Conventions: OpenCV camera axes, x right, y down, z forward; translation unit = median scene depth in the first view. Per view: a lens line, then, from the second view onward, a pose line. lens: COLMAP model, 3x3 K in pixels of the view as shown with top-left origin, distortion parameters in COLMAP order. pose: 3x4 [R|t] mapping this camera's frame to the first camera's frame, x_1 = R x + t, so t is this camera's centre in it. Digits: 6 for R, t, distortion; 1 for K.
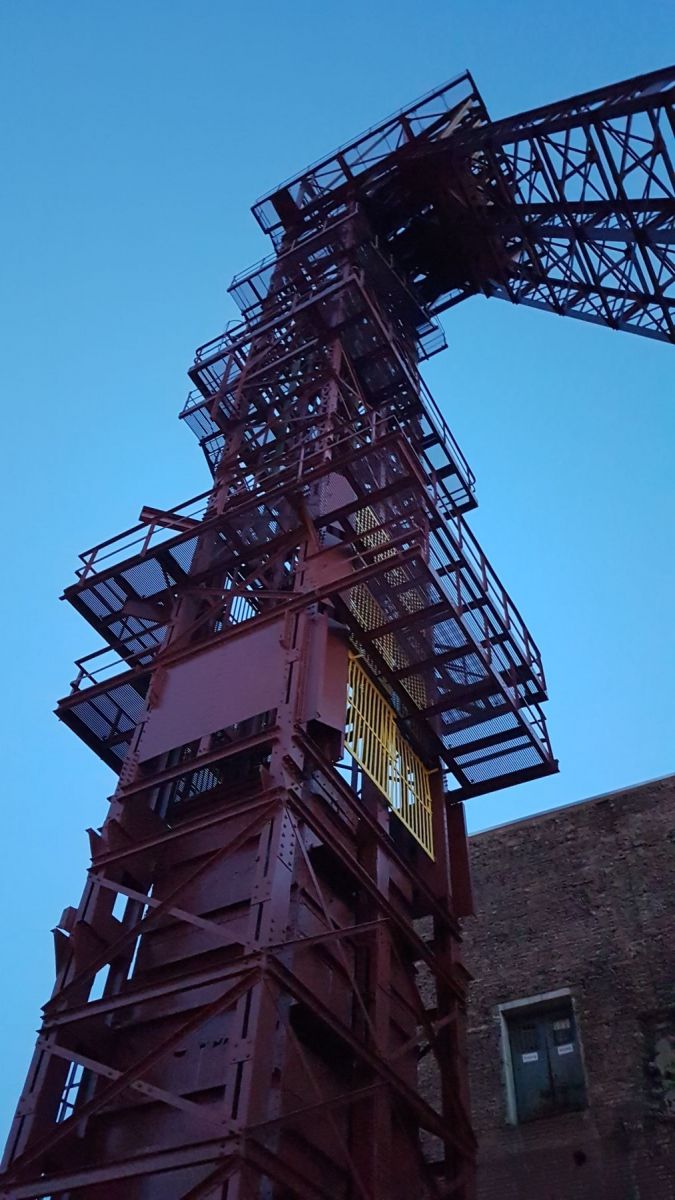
lens RADIAL K [[932.3, 0, 337.7], [0, 932.3, 591.2], [0, 0, 1]] dist [0.004930, -0.011140]
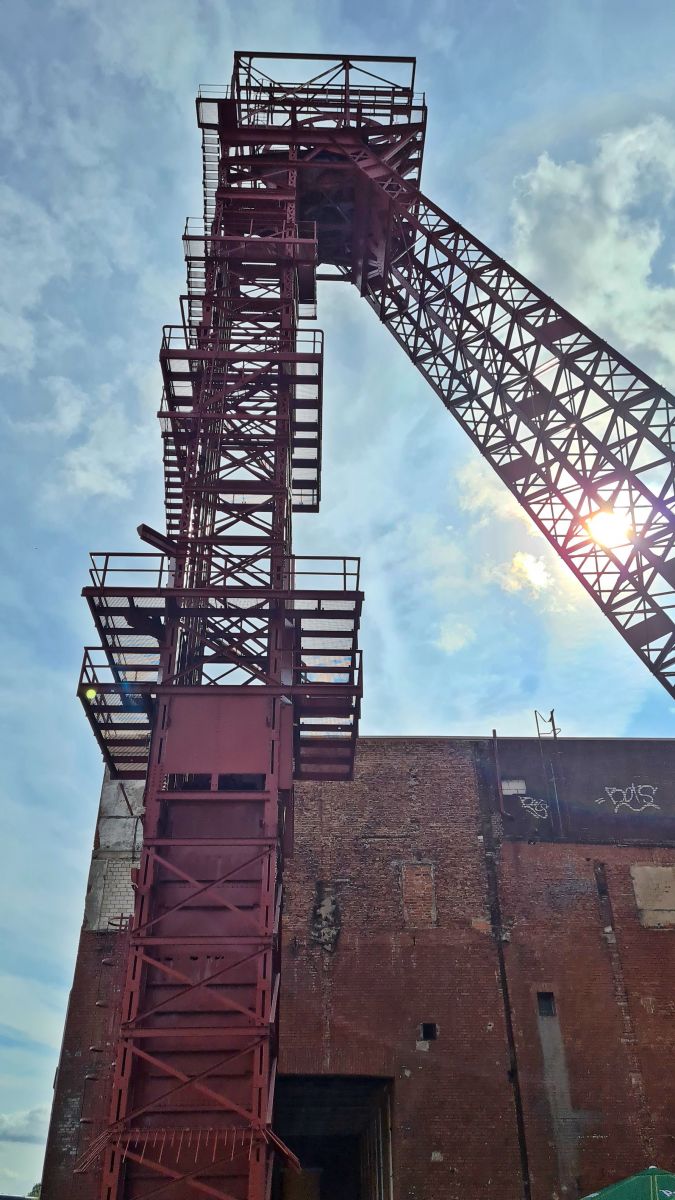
lens RADIAL K [[915.4, 0, 339.9], [0, 915.4, 602.7], [0, 0, 1]] dist [0.065301, -0.056435]
pose [[0.852930, 0.250483, 0.458006, -0.541629], [-0.386948, 0.892278, 0.232617, -0.409725], [-0.350402, -0.375630, 0.857974, -0.274241]]
